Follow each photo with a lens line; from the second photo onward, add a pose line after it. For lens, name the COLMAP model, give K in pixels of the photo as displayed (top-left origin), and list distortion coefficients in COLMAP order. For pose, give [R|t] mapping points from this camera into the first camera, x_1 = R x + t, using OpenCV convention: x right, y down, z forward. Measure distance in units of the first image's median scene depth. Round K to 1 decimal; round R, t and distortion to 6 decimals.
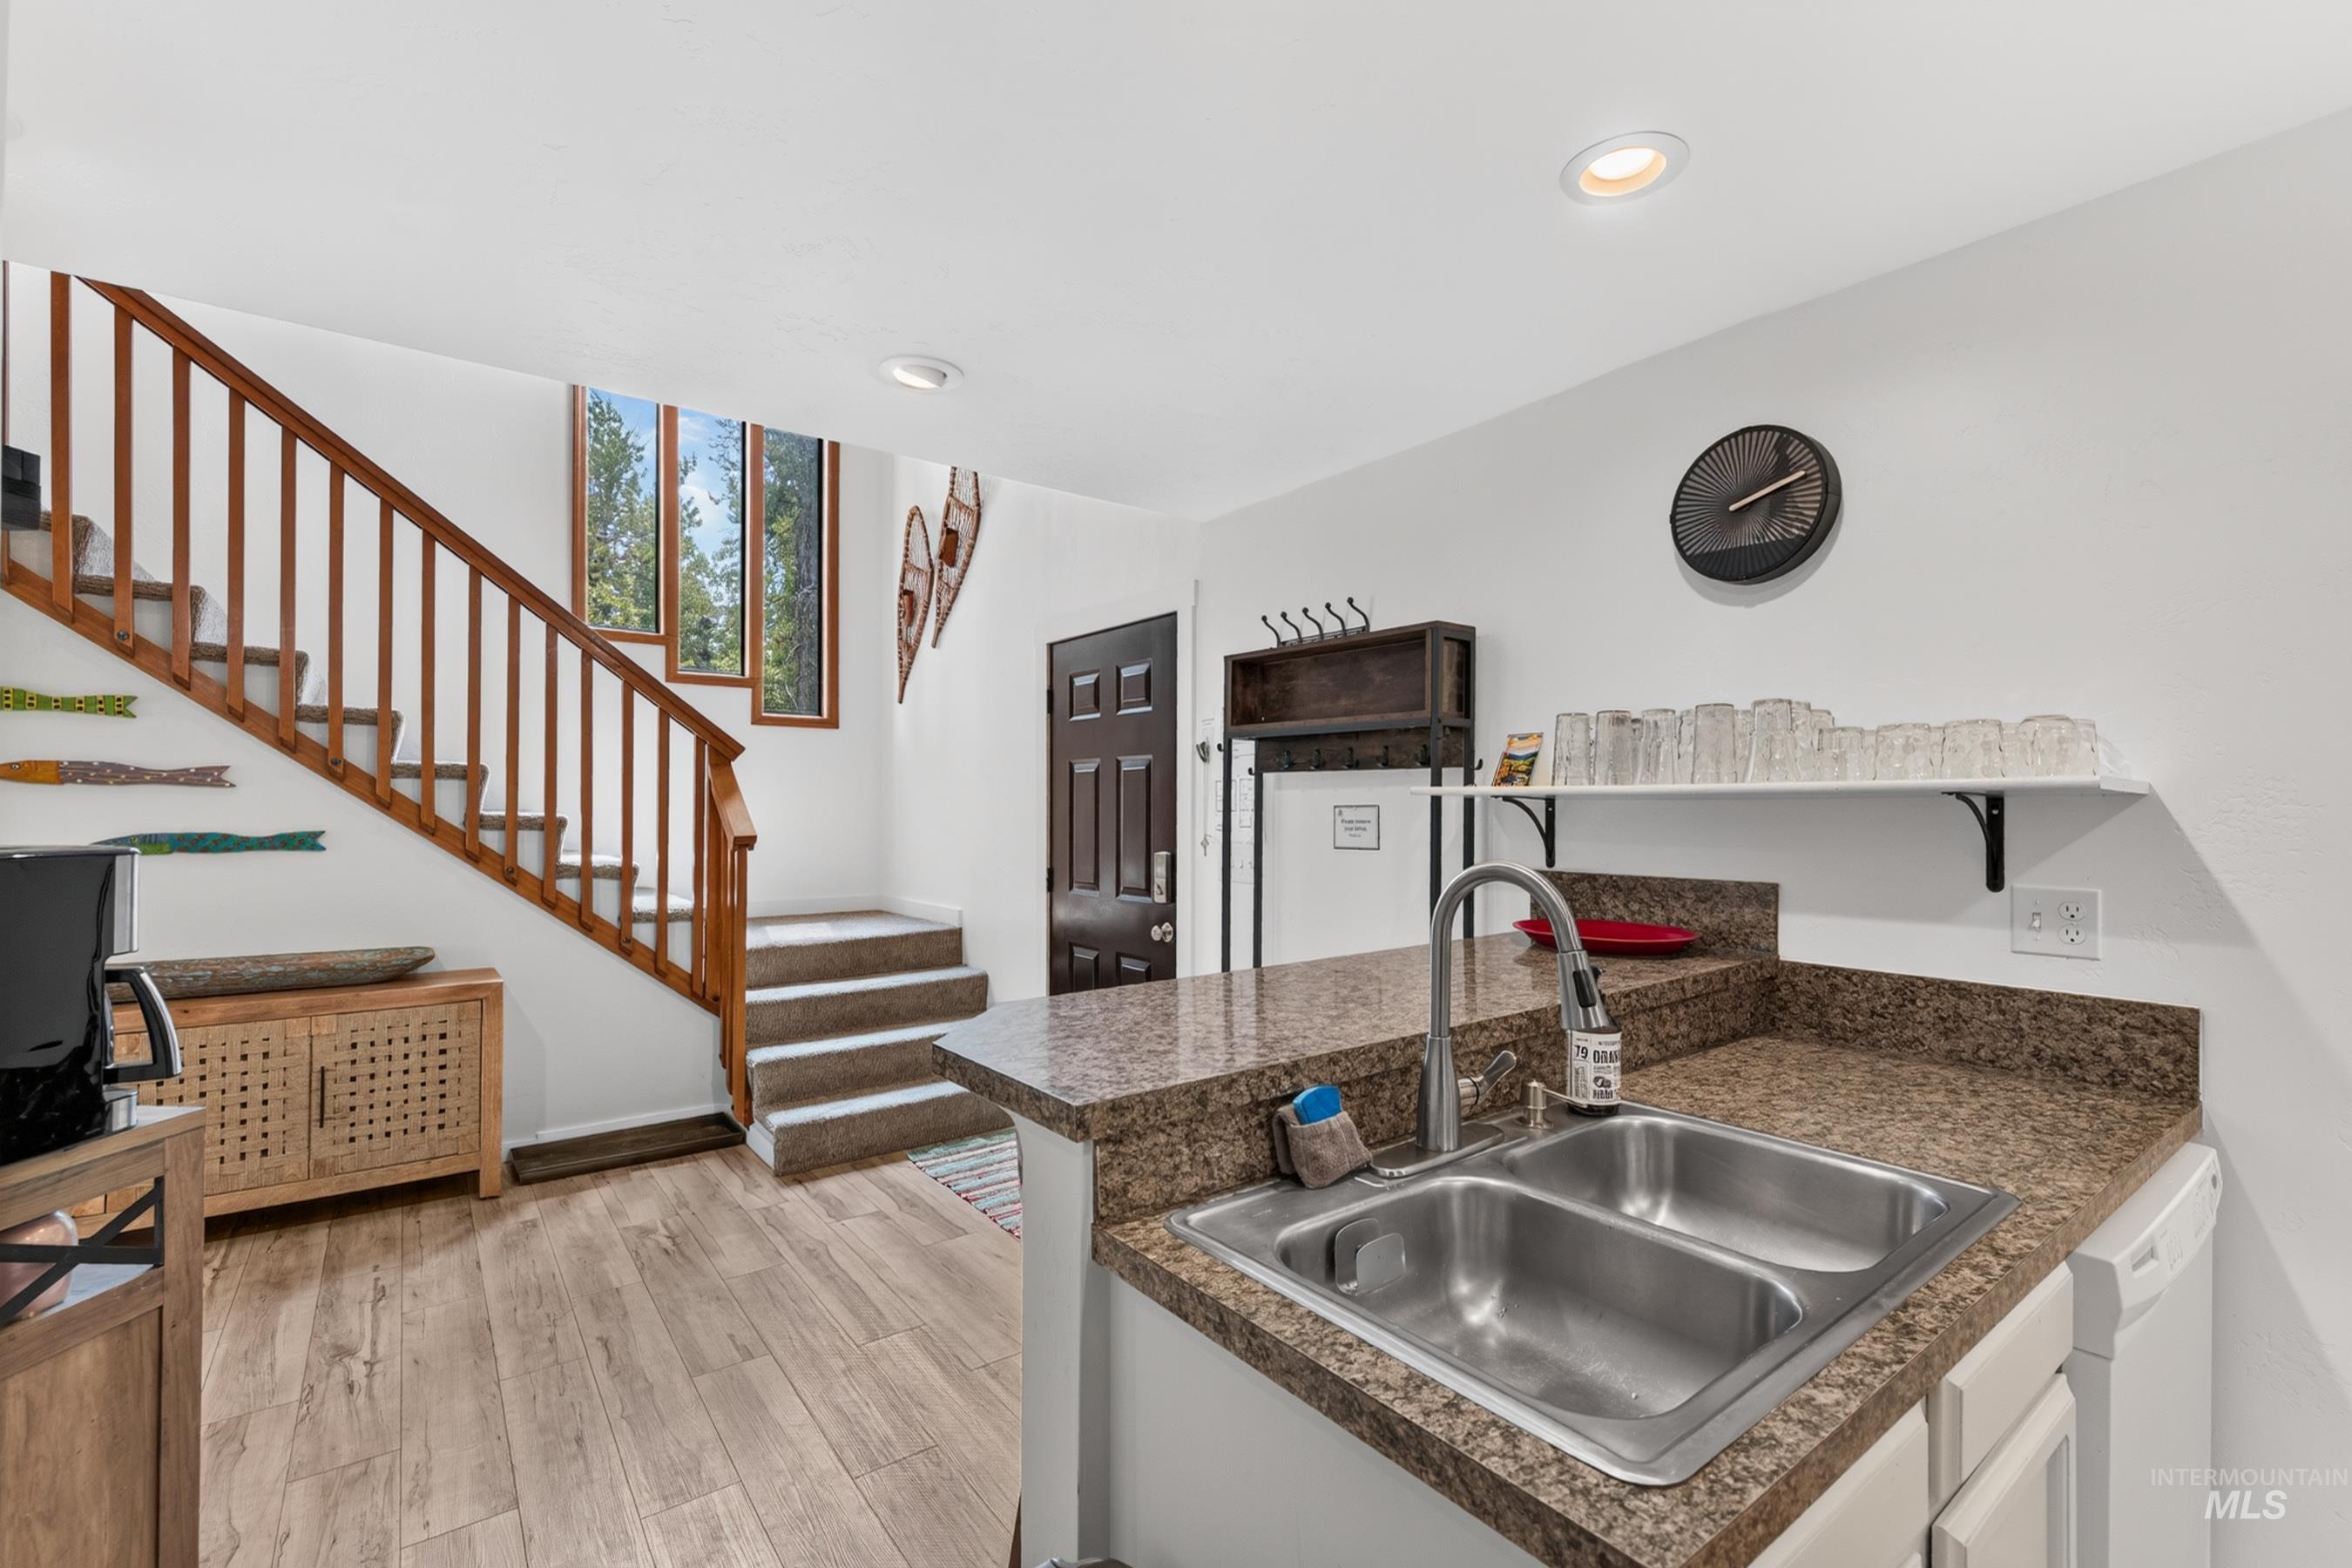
lens RADIAL K [[1010.8, 0, 1176.6], [0, 1010.8, 795.4], [0, 0, 1]] dist [0.004115, 0.000402]
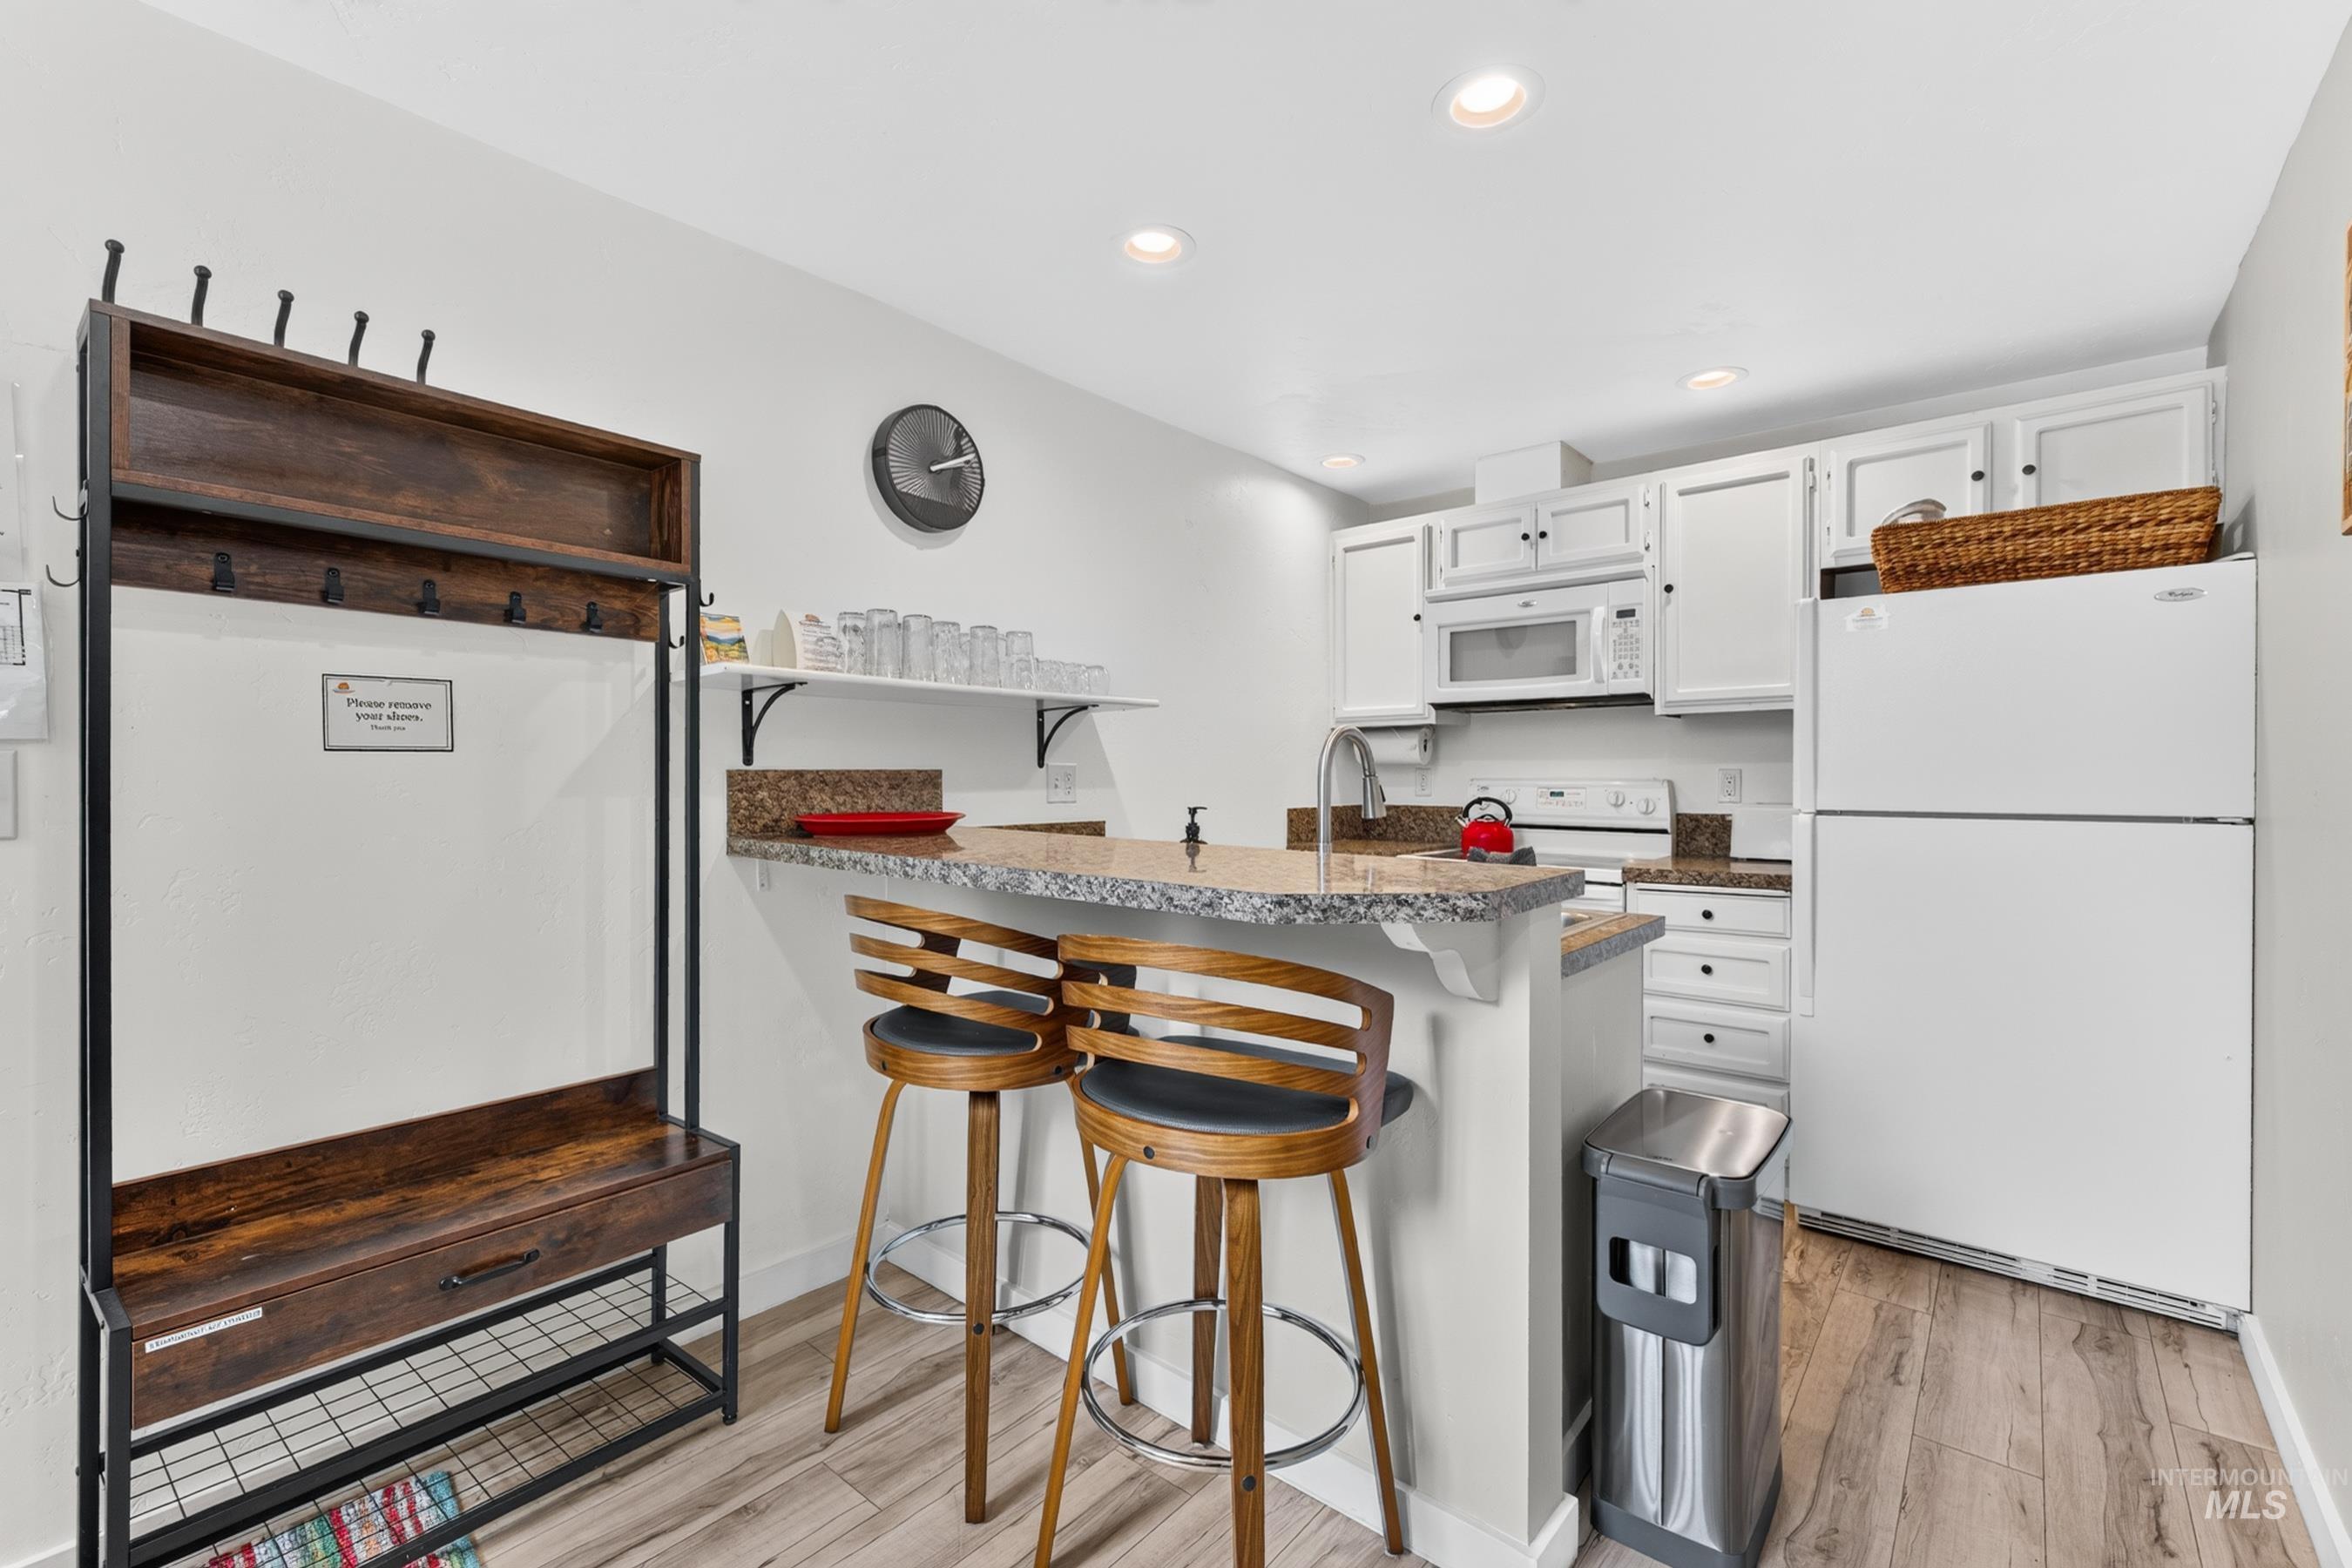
lens RADIAL K [[1010.8, 0, 1174.0], [0, 1010.8, 786.5], [0, 0, 1]] dist [0.004115, 0.000402]
pose [[-0.217019, -0.012536, 0.976087, -0.656843], [-0.011218, 0.999884, 0.010347, 0.081991], [-0.976103, -0.008705, -0.217134, 0.884188]]
